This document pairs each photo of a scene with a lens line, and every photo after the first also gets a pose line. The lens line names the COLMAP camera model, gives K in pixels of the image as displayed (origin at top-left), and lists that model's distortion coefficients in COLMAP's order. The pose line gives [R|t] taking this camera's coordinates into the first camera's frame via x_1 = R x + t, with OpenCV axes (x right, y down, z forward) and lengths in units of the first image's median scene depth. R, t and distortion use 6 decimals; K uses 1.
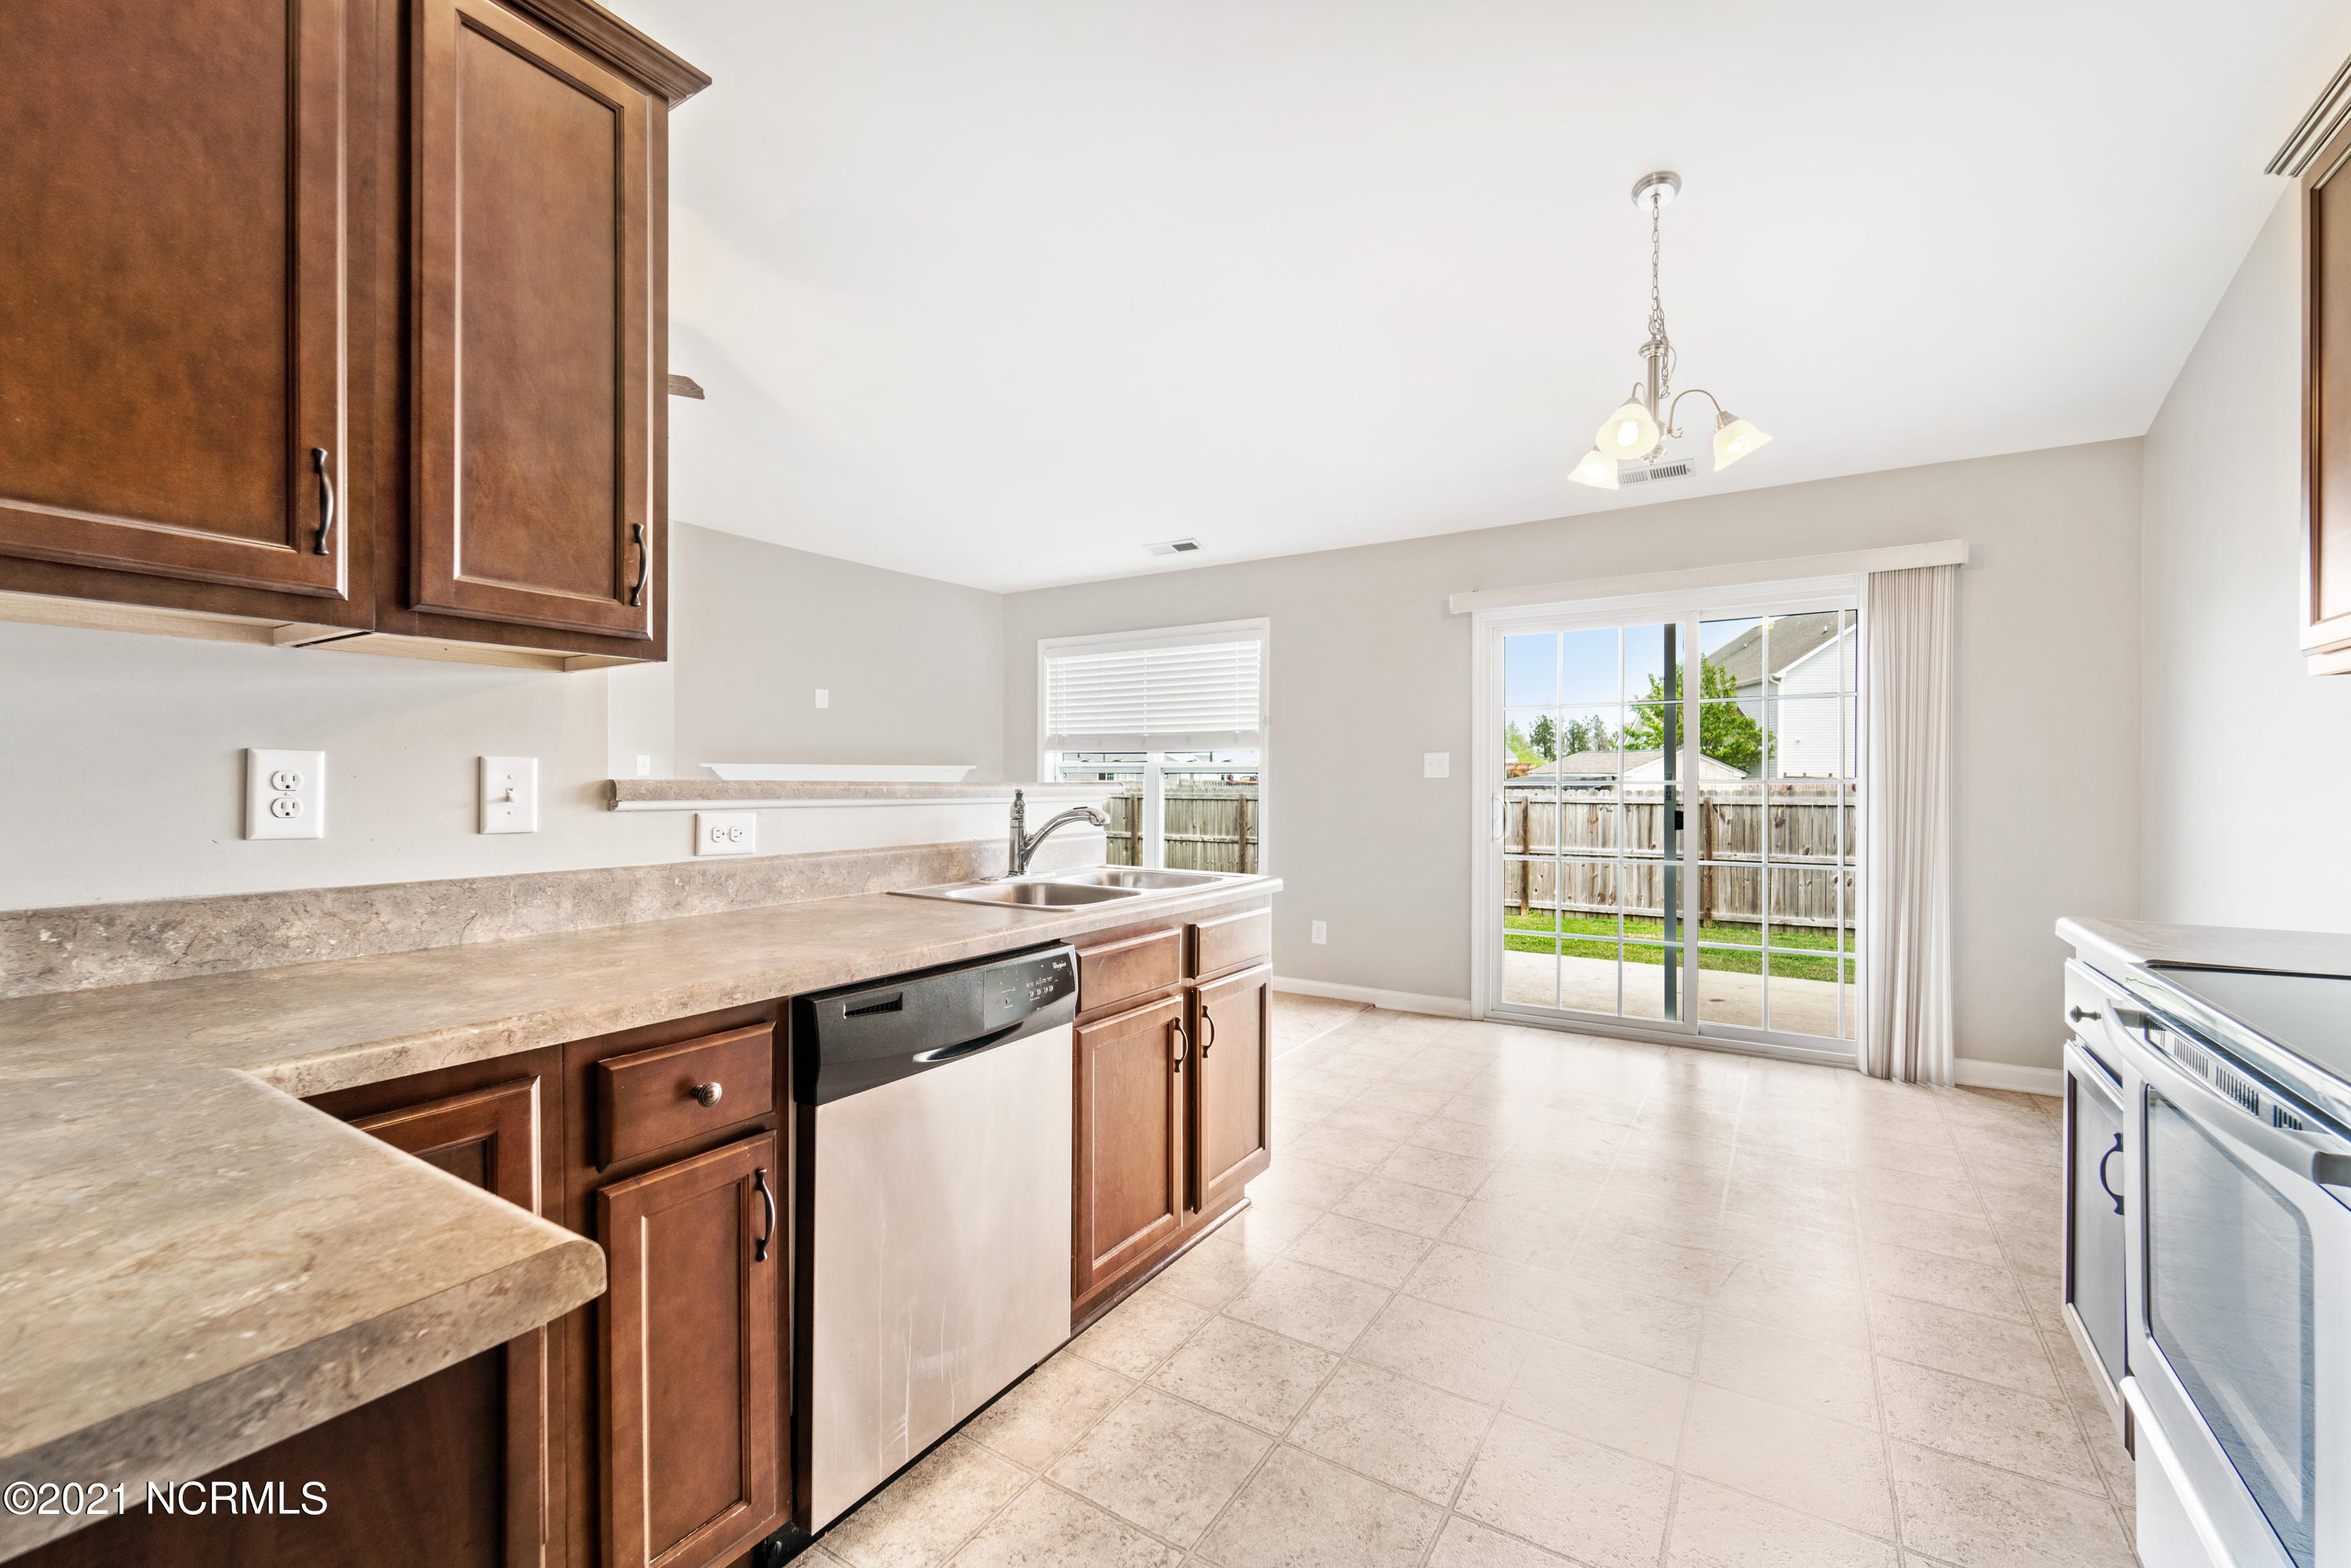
lens RADIAL K [[964.4, 0, 1171.7], [0, 964.4, 785.5], [0, 0, 1]] dist [0.001400, -0.000032]
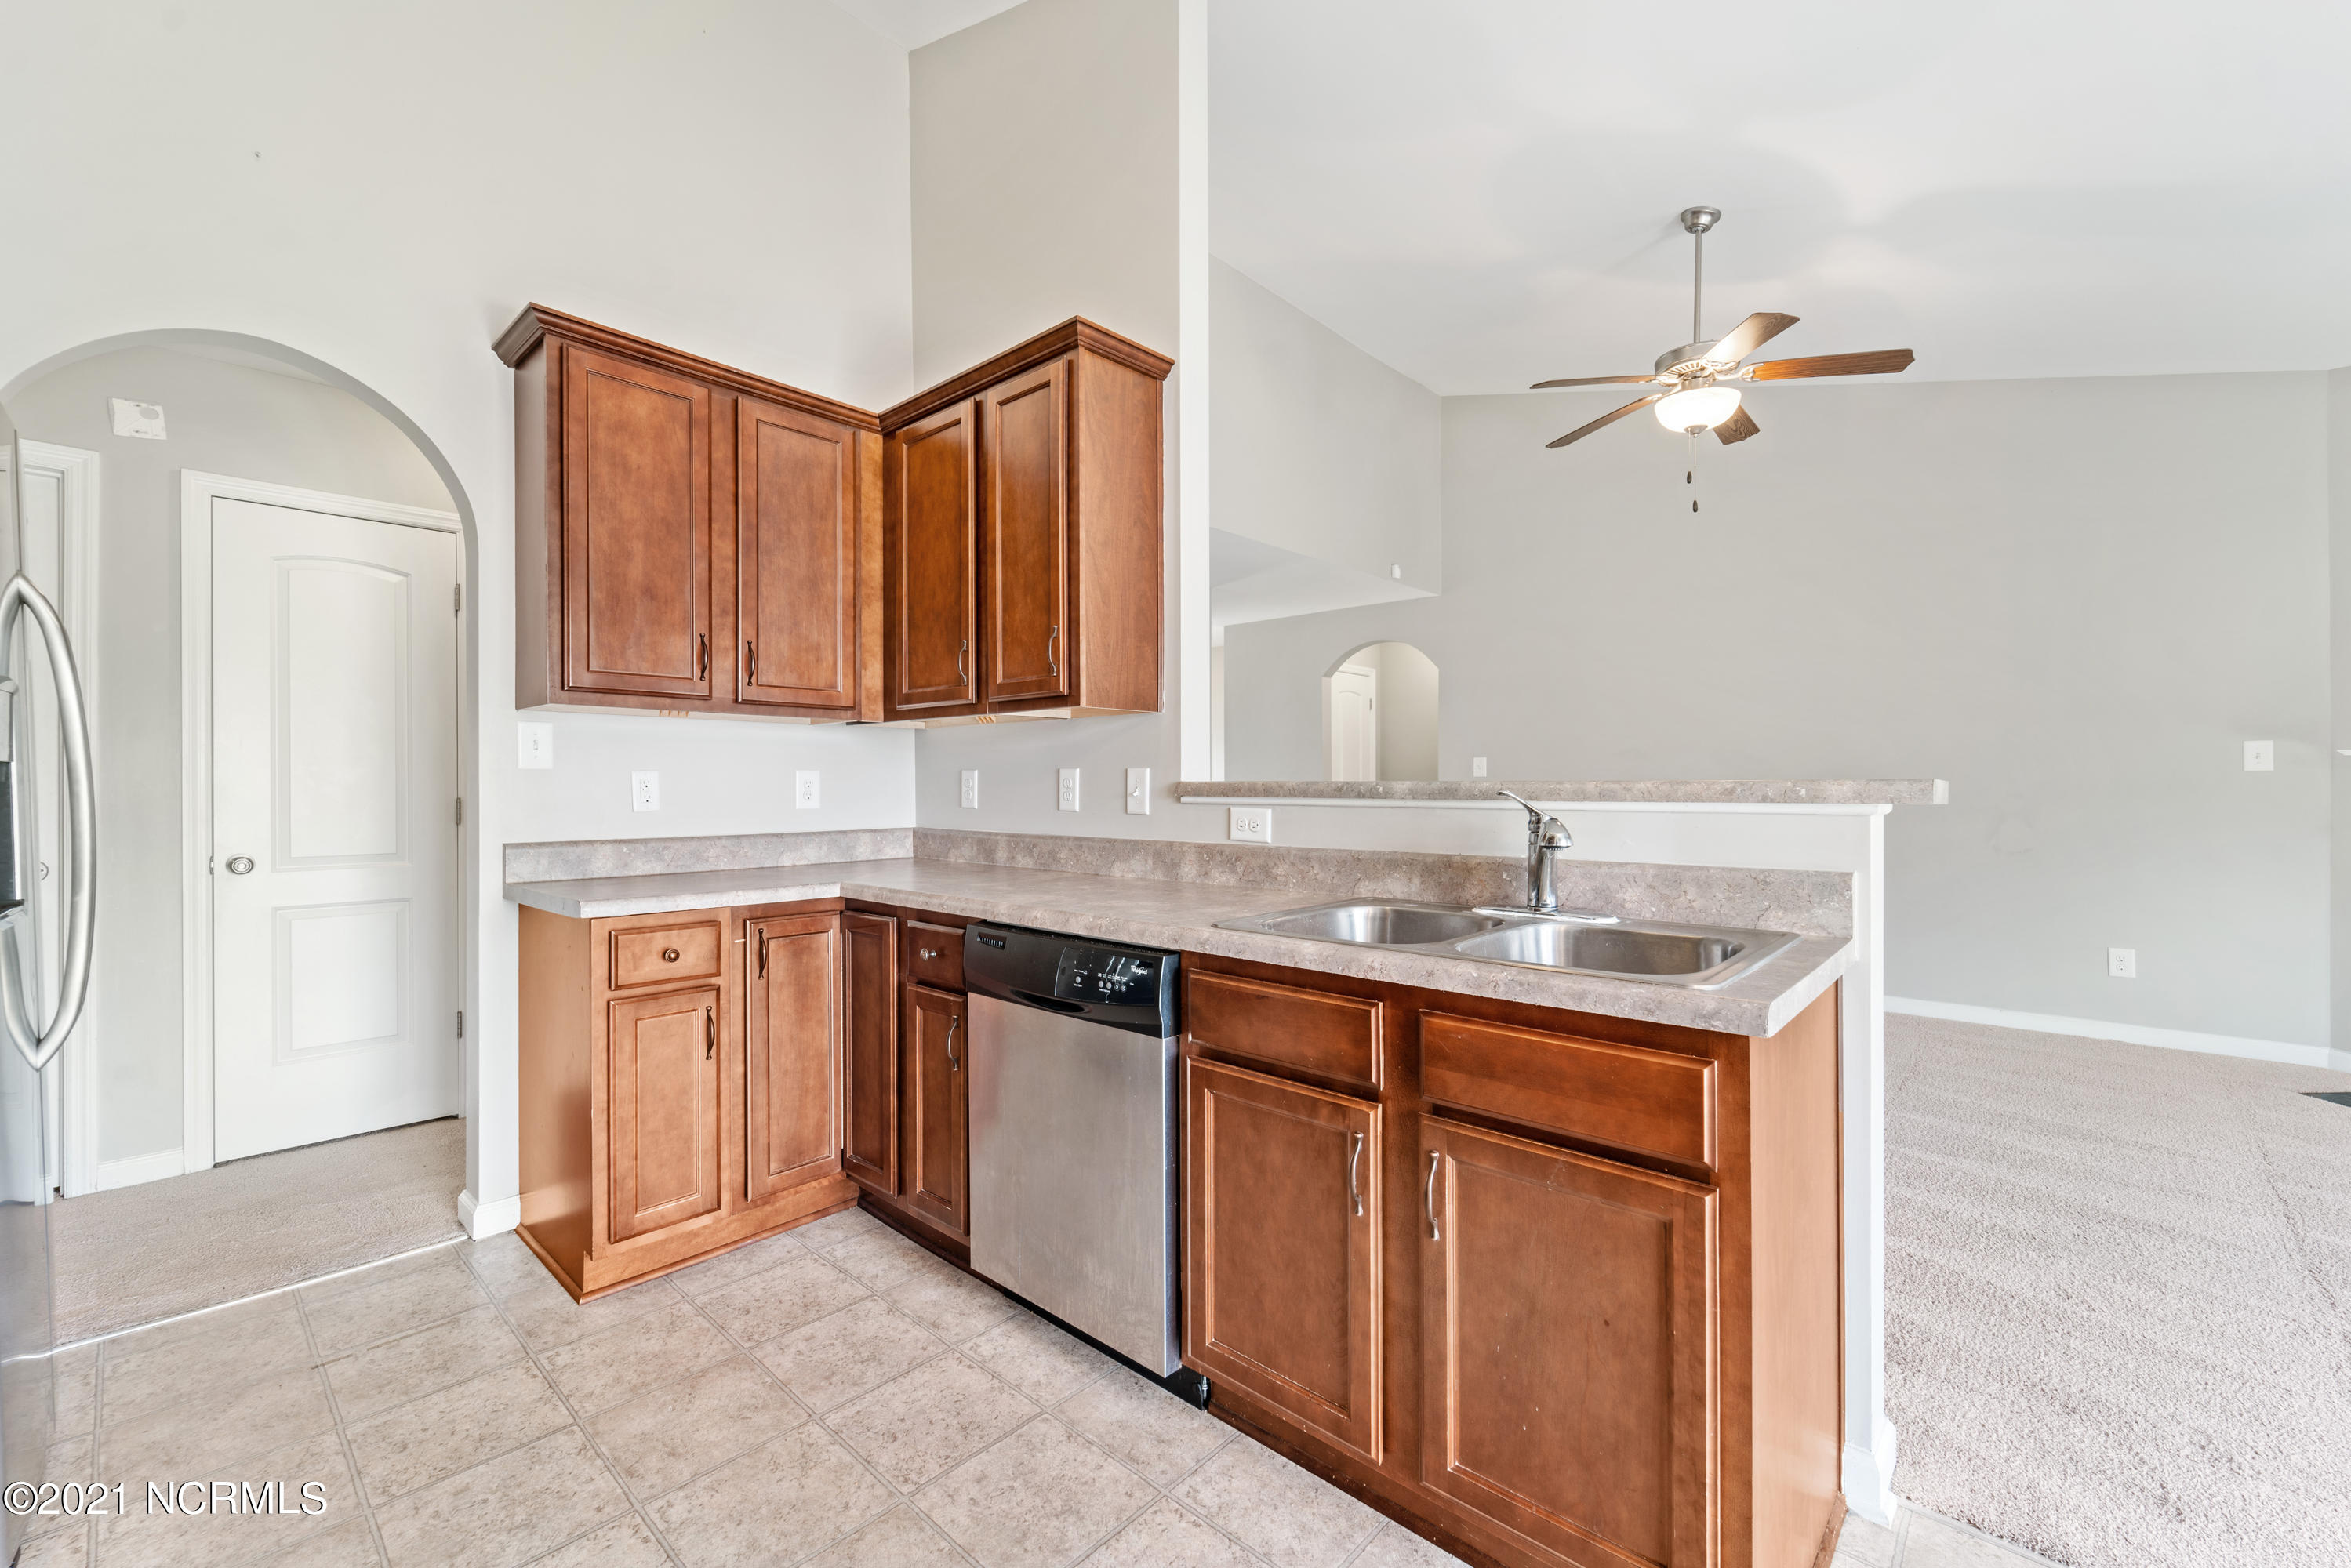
lens RADIAL K [[969.1, 0, 1168.5], [0, 969.1, 782.2], [0, 0, 1]] dist [0.002602, 0.000042]
pose [[-0.177003, -0.003638, -0.984204, 0.452470], [0.000531, 0.999993, -0.003792, 0.000308], [0.984210, -0.001194, -0.177000, 0.647943]]
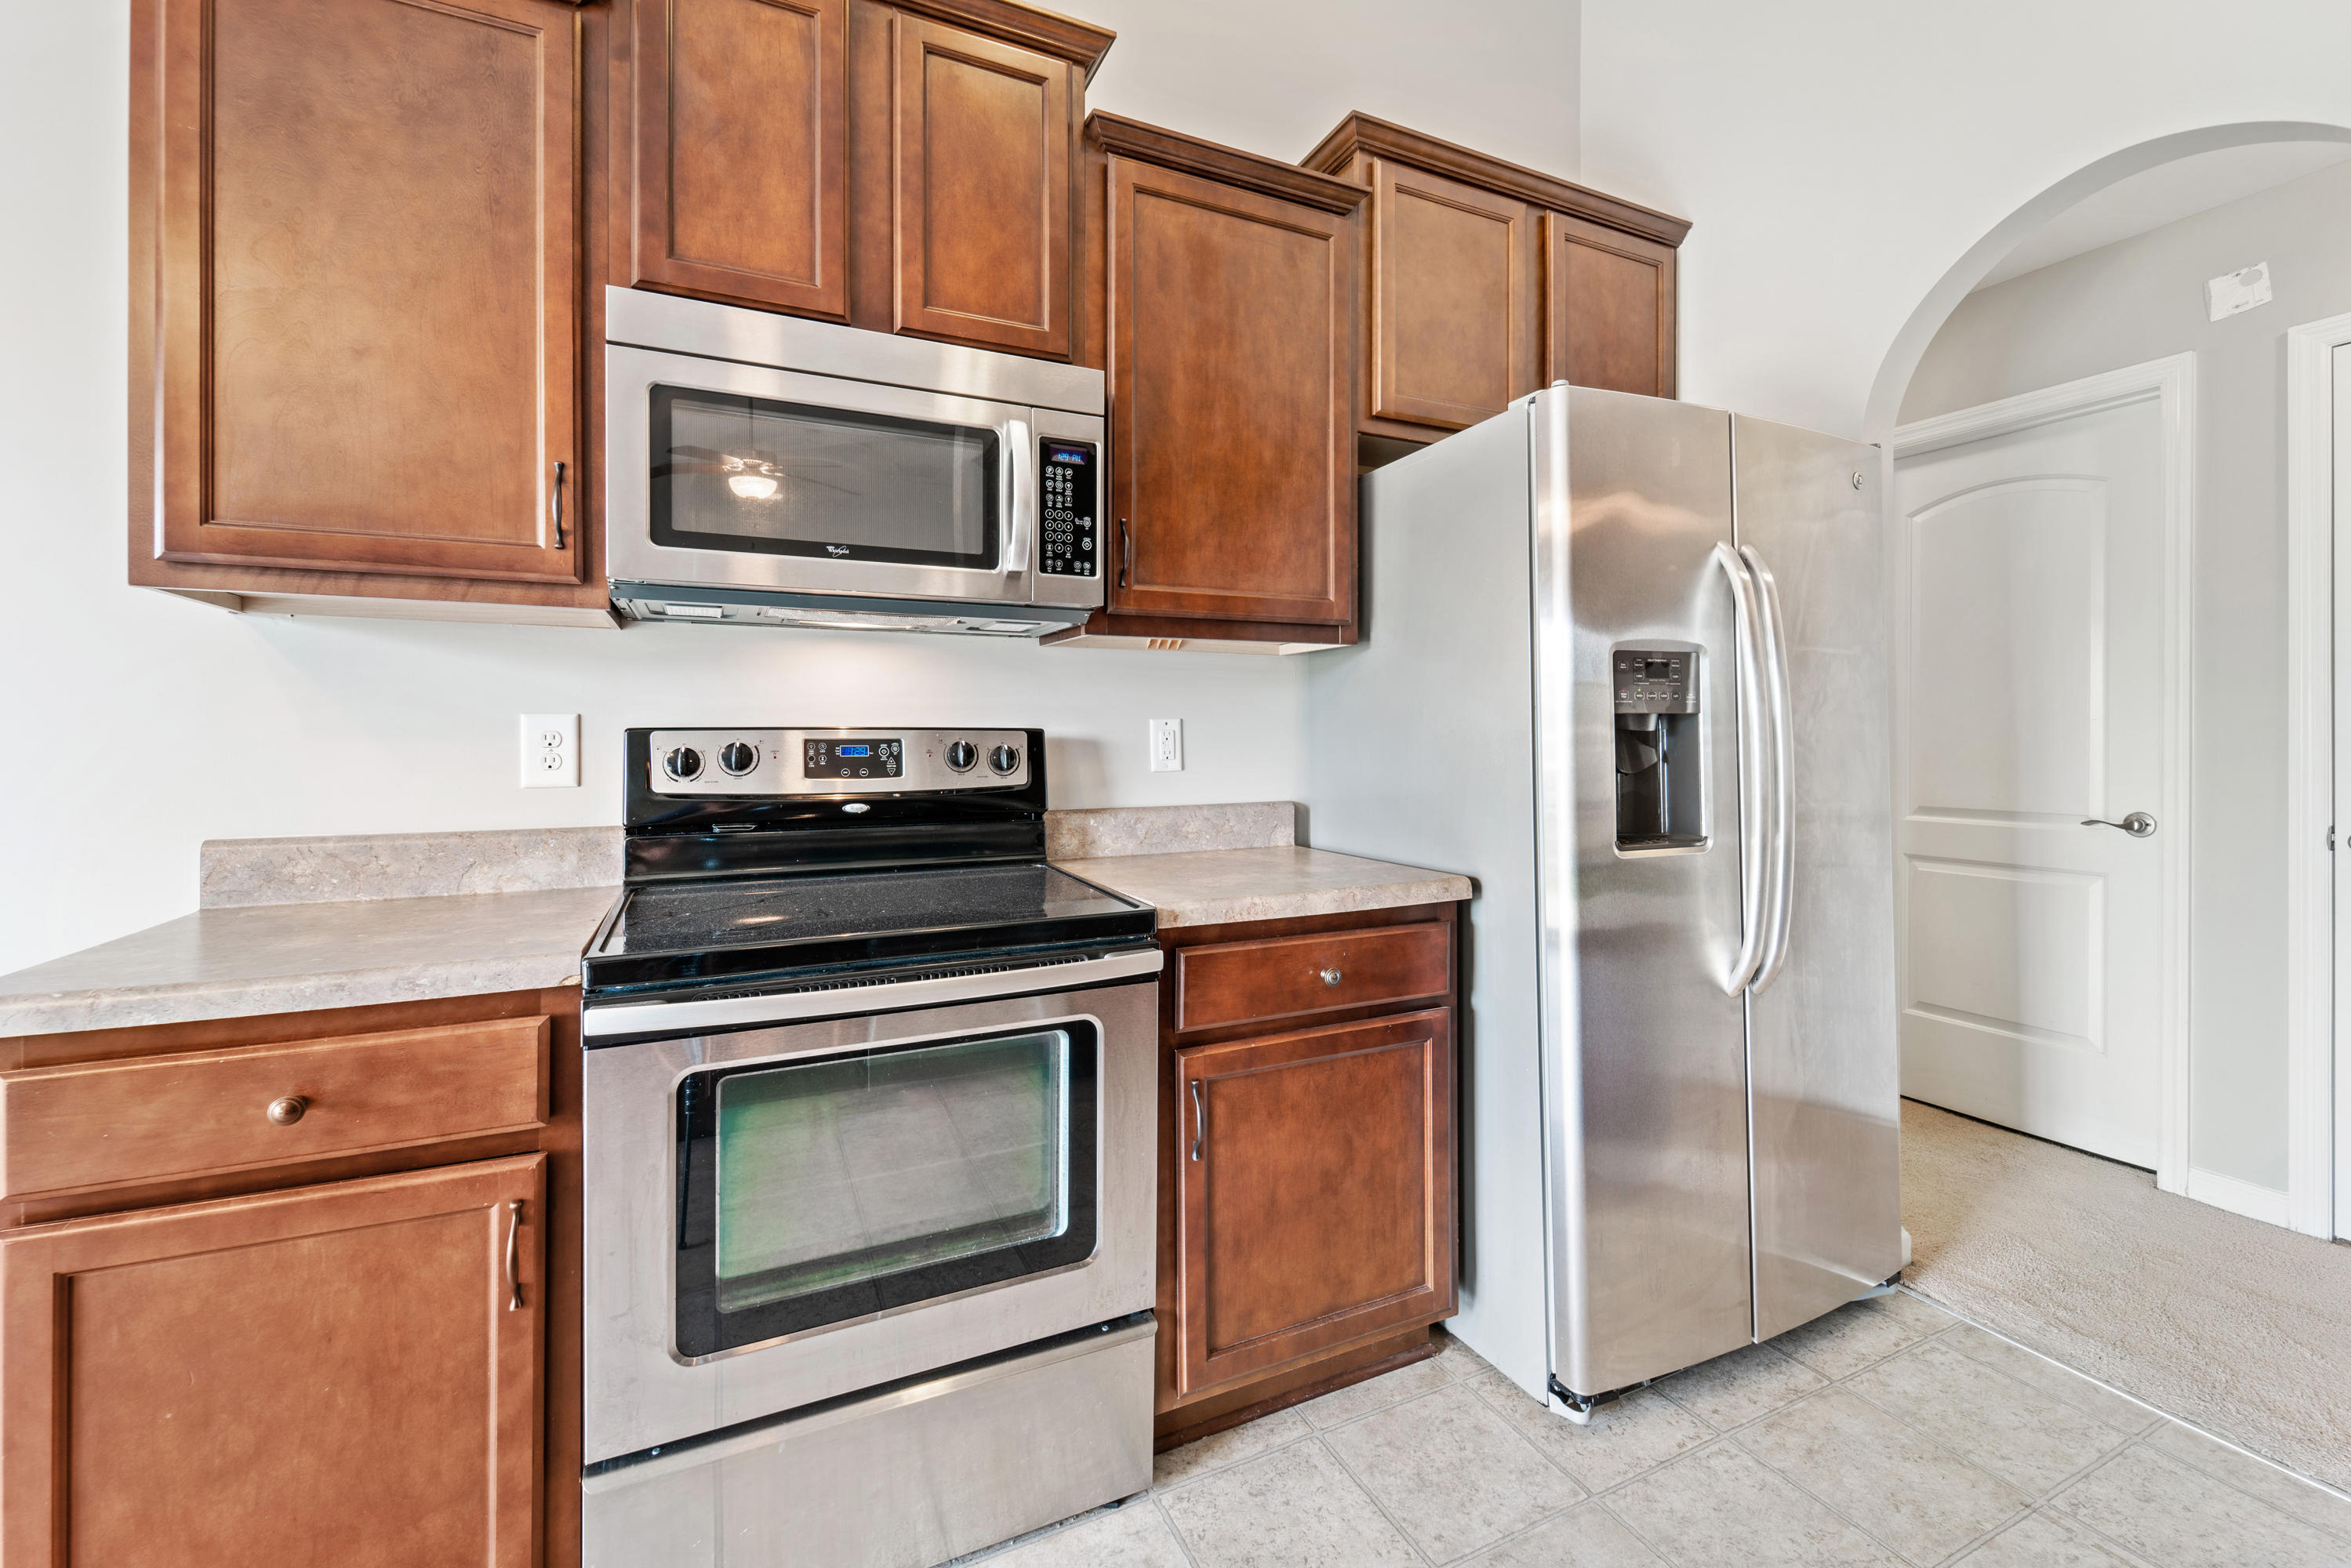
lens RADIAL K [[983.3, 0, 1189.8], [0, 983.3, 743.4], [0, 0, 1]] dist [0.000646, -0.000700]
pose [[-0.856155, -0.001596, 0.516717, 0.064545], [0.001833, 0.999980, 0.006126, 0.000912], [-0.516716, 0.006192, -0.856135, 0.614455]]
